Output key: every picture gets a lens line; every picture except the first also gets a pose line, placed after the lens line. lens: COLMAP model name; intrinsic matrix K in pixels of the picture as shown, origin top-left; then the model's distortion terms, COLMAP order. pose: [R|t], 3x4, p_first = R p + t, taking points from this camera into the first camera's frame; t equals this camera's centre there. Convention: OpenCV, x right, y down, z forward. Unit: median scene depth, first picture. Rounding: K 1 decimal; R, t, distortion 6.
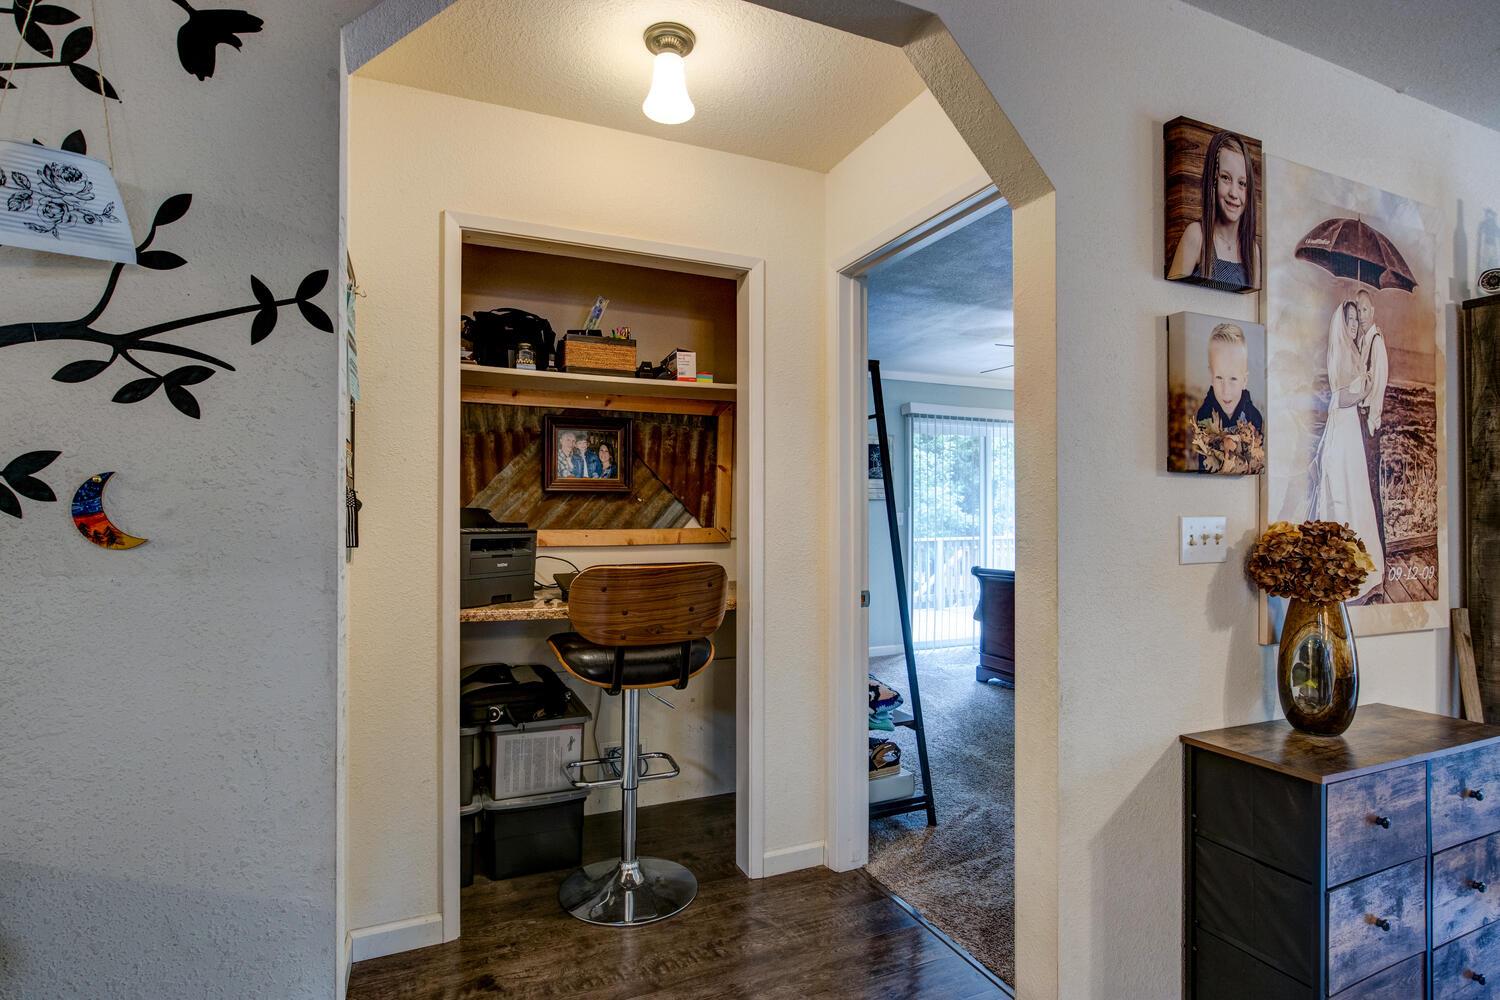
lens RADIAL K [[744.2, 0, 751.9], [0, 744.2, 504.4], [0, 0, 1]] dist [-0.006259, -0.001433]
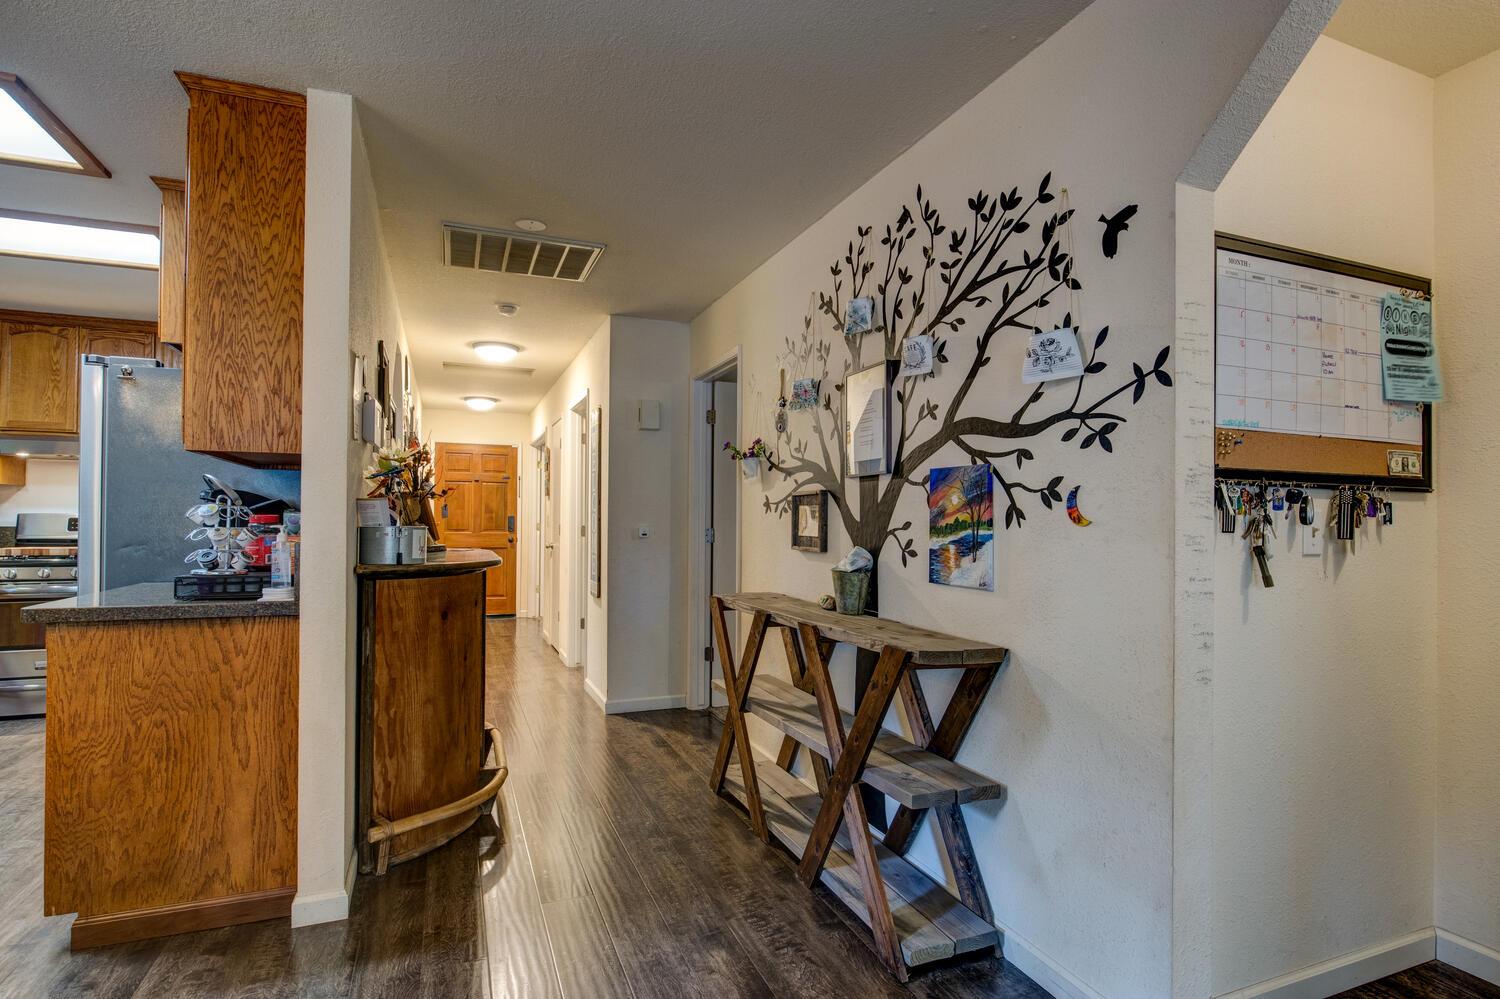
lens RADIAL K [[744.2, 0, 743.2], [0, 744.2, 511.3], [0, 0, 1]] dist [-0.006259, -0.001433]
pose [[-0.032666, -0.012319, -0.999390, 1.014019], [0.001724, 0.999922, -0.012382, 0.042445], [0.999465, -0.002128, -0.032643, 0.184334]]
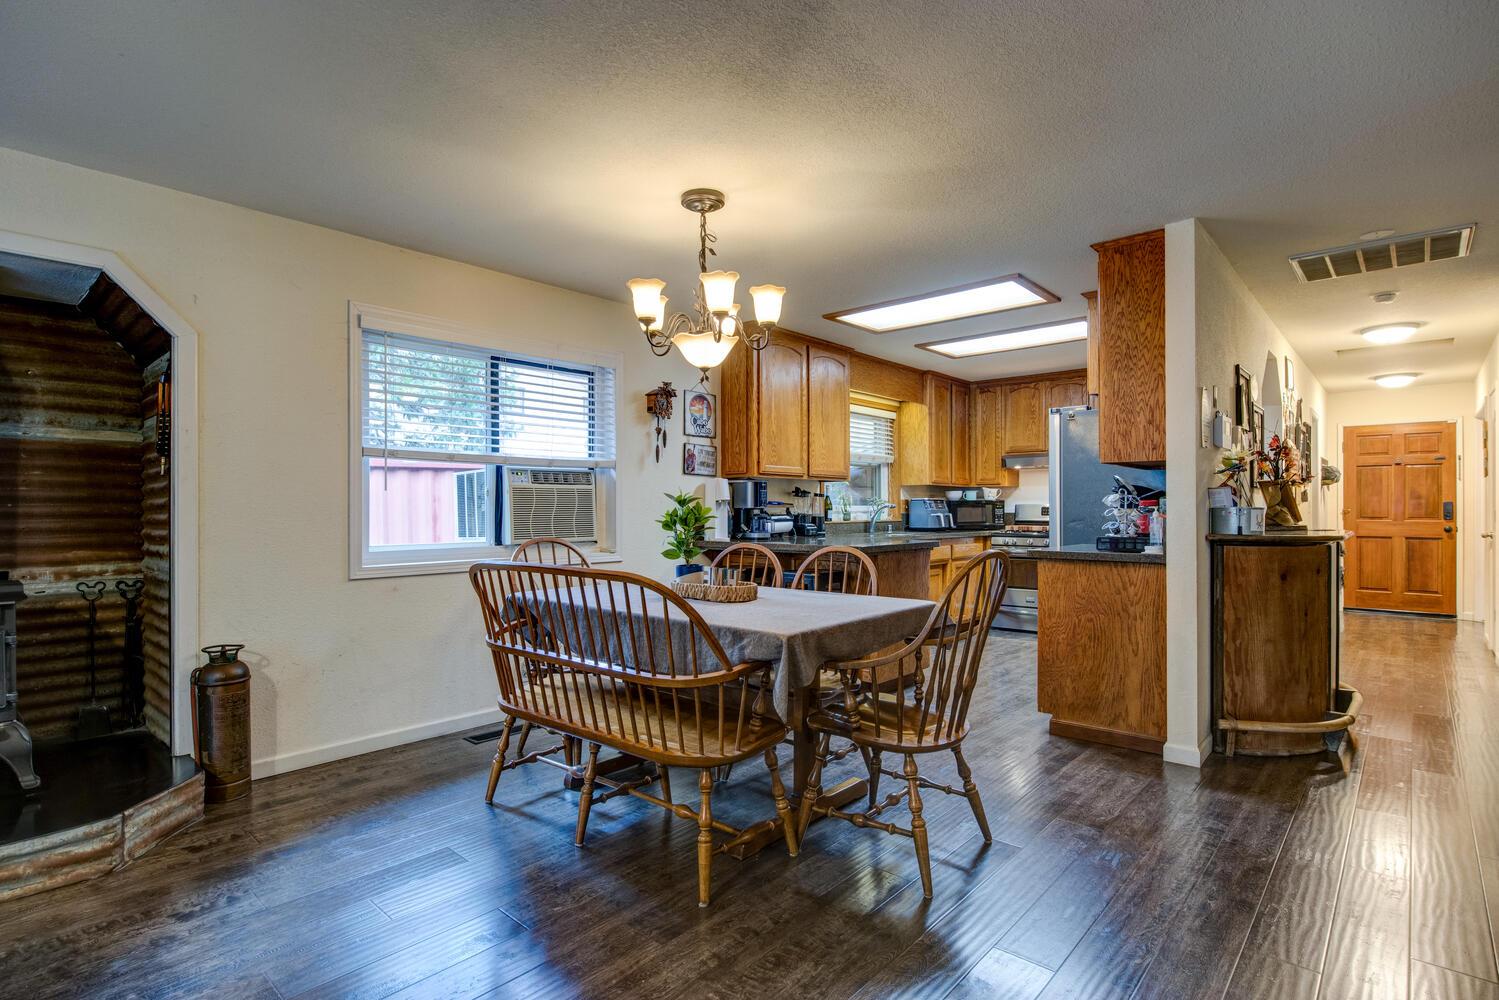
lens RADIAL K [[743.7, 0, 740.8], [0, 743.7, 507.9], [0, 0, 1]] dist [-0.006259, -0.001433]
pose [[-0.913195, 0.000176, -0.407522, 2.030906], [0.004676, 0.999939, -0.010044, 0.086148], [0.407495, -0.011078, -0.913140, 1.111379]]
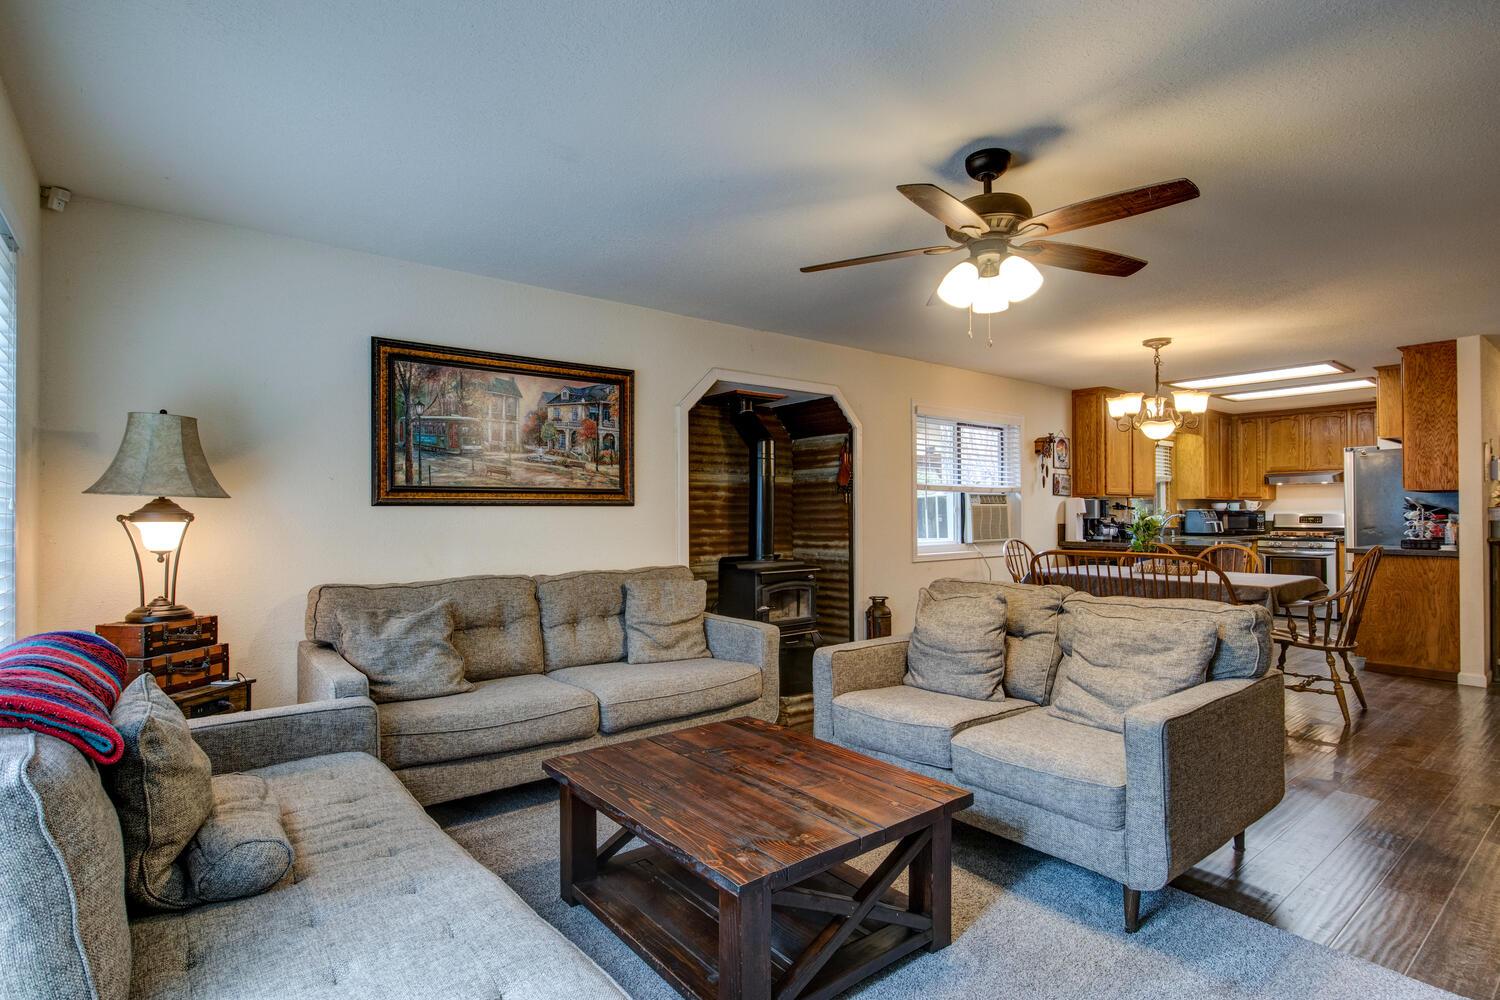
lens RADIAL K [[744.2, 0, 740.3], [0, 744.2, 508.9], [0, 0, 1]] dist [-0.006259, -0.001433]
pose [[-0.967988, 0.000490, -0.250995, 5.058815], [0.004255, 0.999886, -0.014456, 0.032185], [0.250960, -0.015061, -0.967880, 2.567143]]
